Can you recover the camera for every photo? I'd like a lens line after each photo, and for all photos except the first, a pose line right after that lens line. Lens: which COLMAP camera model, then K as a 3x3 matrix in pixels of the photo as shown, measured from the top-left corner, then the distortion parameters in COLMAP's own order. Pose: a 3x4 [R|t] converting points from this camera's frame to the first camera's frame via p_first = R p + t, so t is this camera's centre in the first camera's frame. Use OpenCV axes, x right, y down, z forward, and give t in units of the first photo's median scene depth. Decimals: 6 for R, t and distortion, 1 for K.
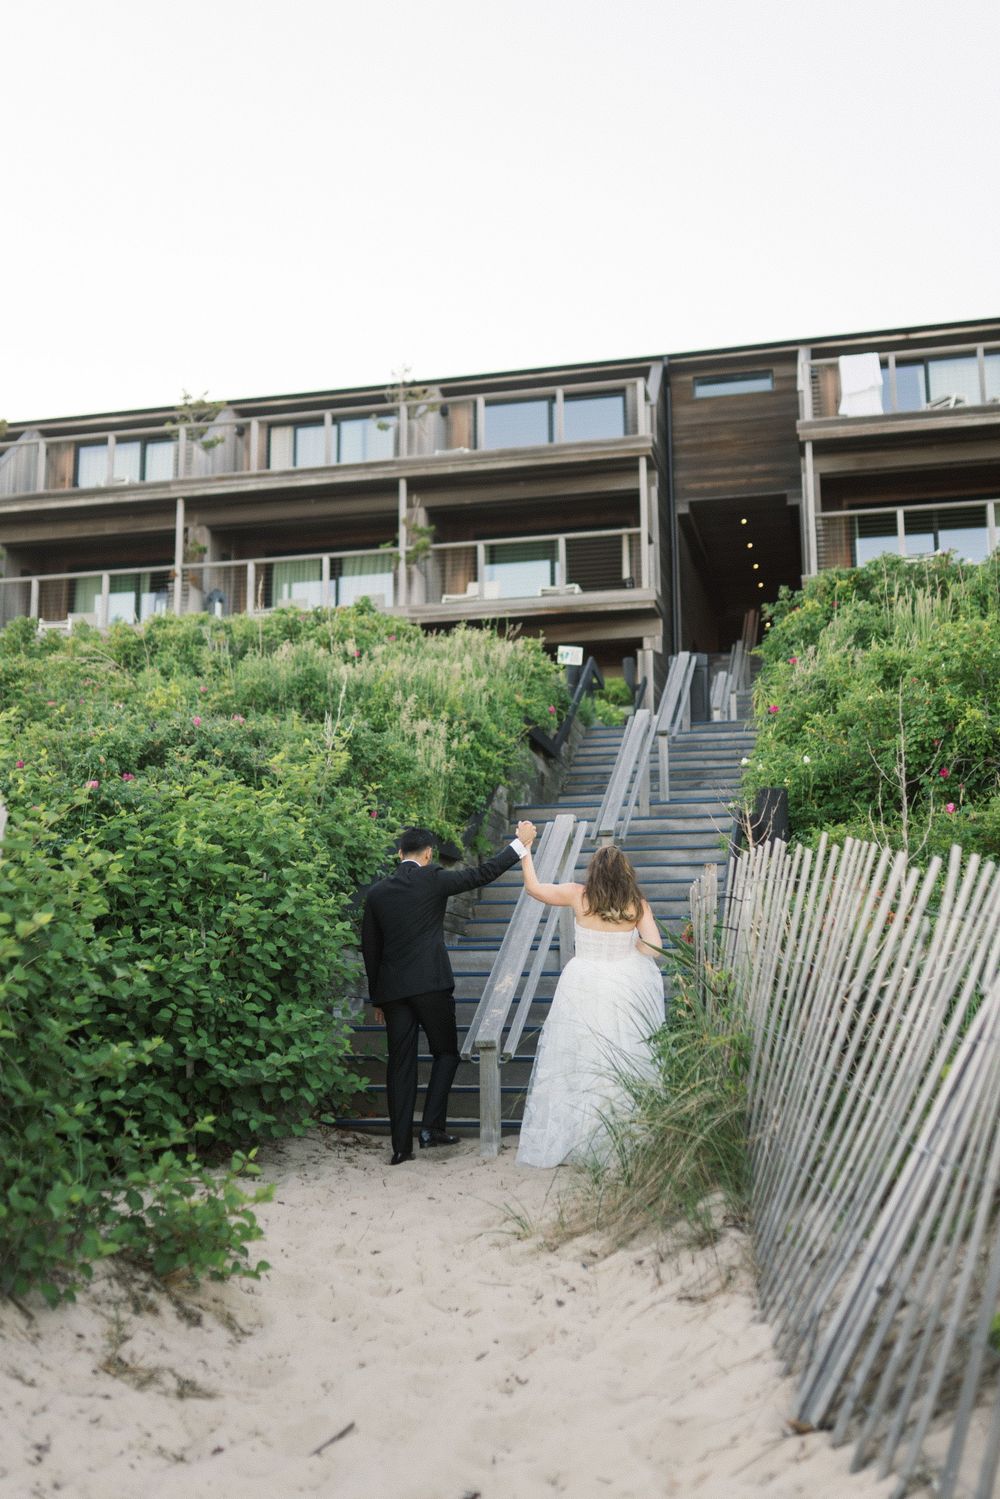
lens RADIAL K [[1518.0, 0, 500.0], [0, 1518.0, 749.5], [0, 0, 1]] dist [0.002696, 0.003970]
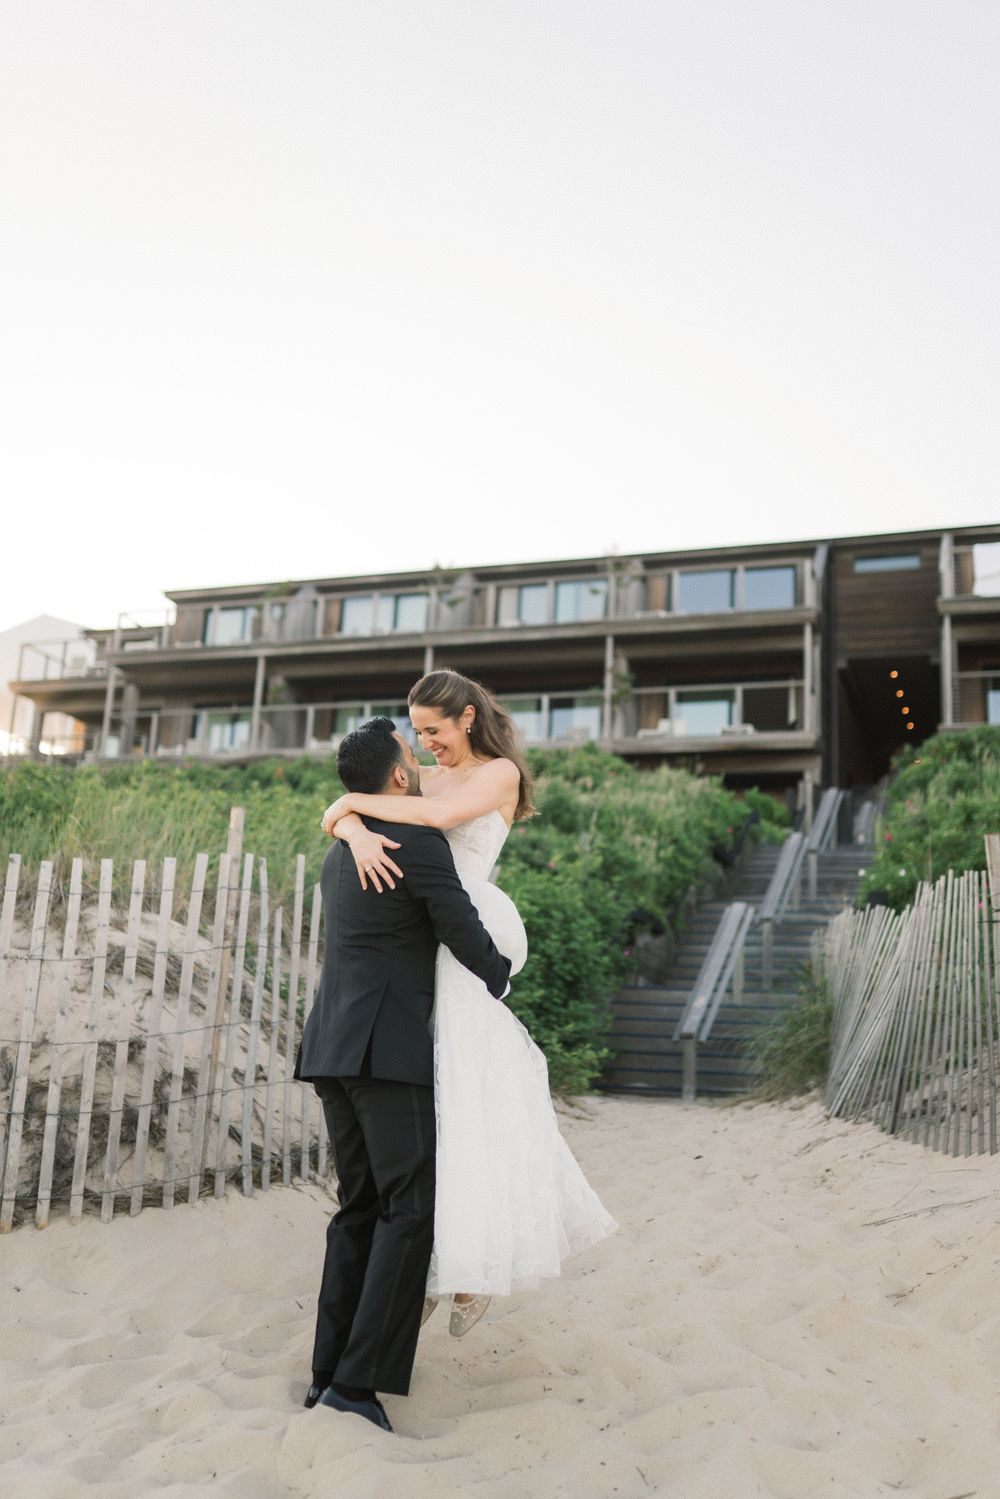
lens RADIAL K [[1518.0, 0, 500.0], [0, 1518.0, 749.5], [0, 0, 1]] dist [0.002696, 0.003970]
pose [[0.993263, 0.032174, -0.111326, -0.012852], [-0.039891, 0.996901, -0.067808, 0.001057], [0.108799, 0.071792, 0.991468, -0.229936]]
